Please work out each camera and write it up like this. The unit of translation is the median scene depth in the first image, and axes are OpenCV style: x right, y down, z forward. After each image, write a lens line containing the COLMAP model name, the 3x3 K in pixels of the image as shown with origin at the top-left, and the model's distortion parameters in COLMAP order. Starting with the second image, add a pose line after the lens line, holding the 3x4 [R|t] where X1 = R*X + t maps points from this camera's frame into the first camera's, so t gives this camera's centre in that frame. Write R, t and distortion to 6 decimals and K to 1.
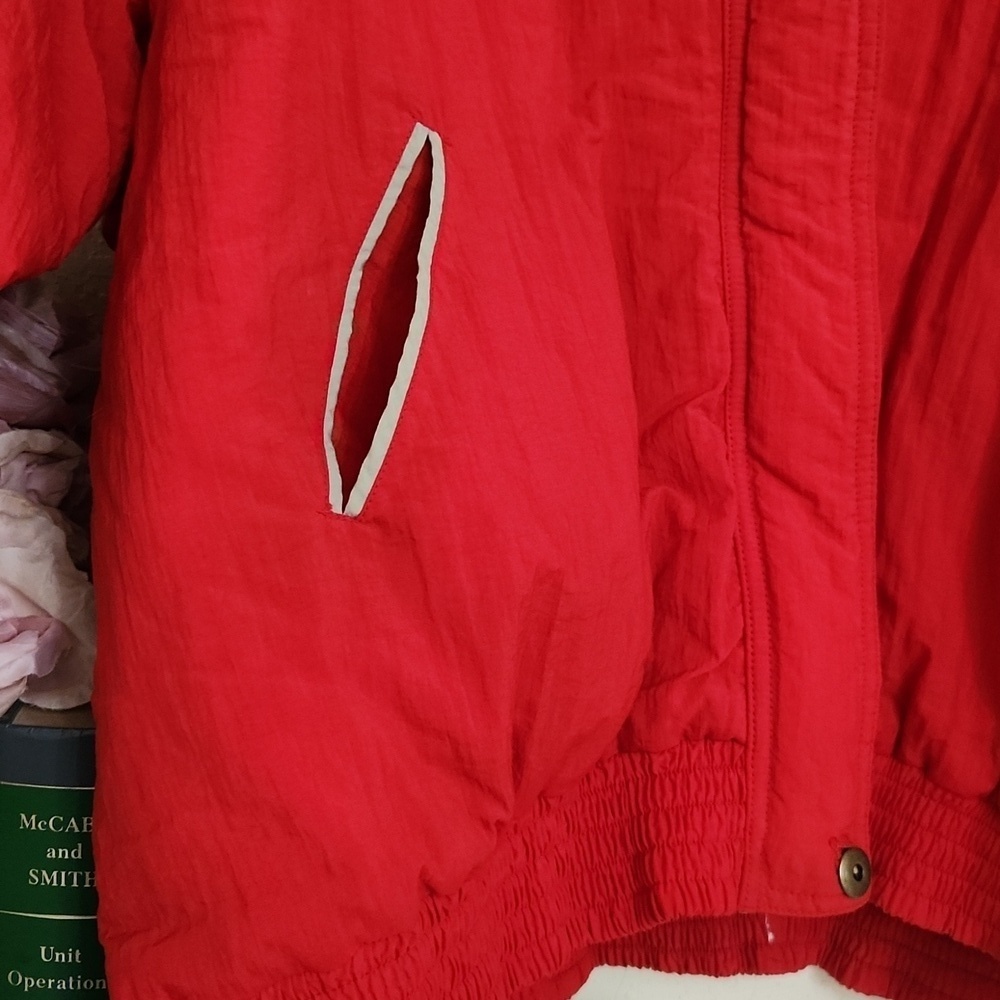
lens RADIAL K [[1484.3, 0, 500.9], [0, 1484.3, 465.1], [0, 0, 1]] dist [0.111953, -0.226262]
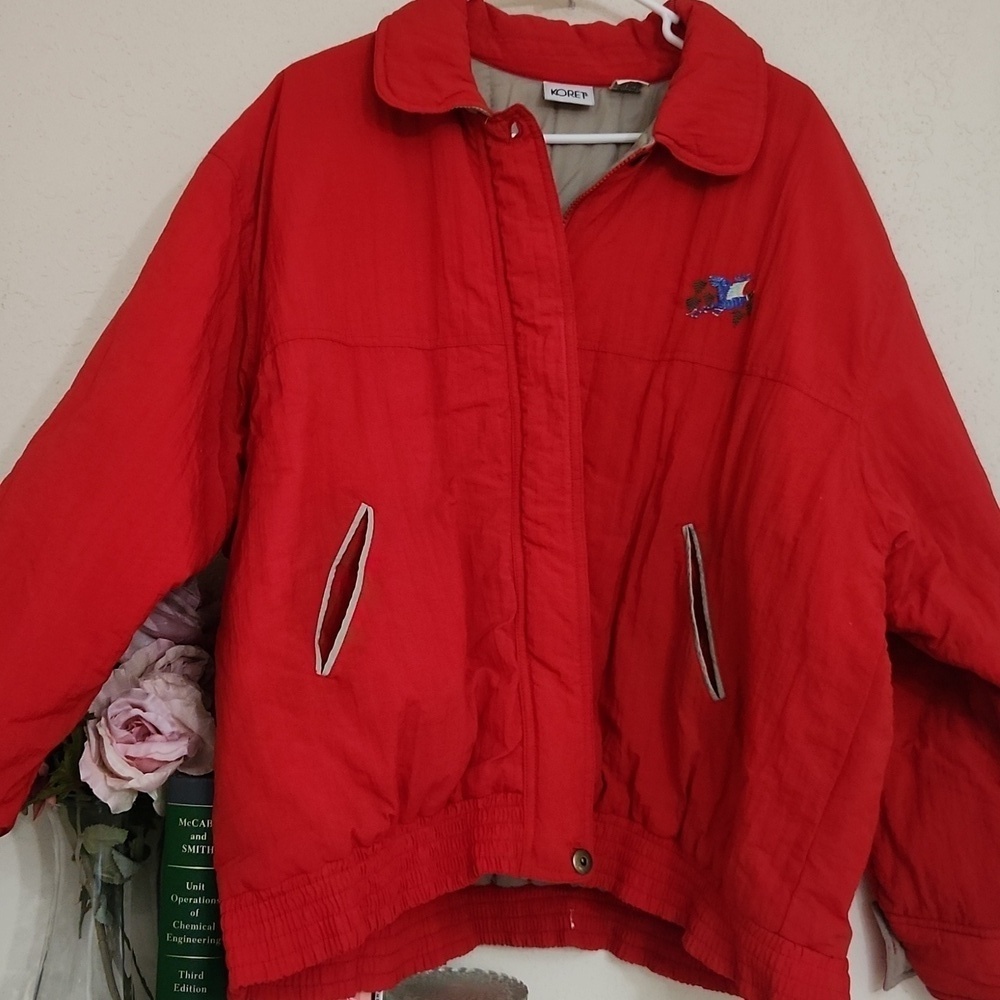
lens RADIAL K [[1484.3, 0, 500.9], [0, 1484.3, 465.1], [0, 0, 1]] dist [0.111953, -0.226262]
pose [[0.997748, -0.019687, -0.064117, 0.274789], [0.008489, 0.985331, -0.170442, 0.090929], [0.066532, 0.169514, 0.983279, -1.107796]]
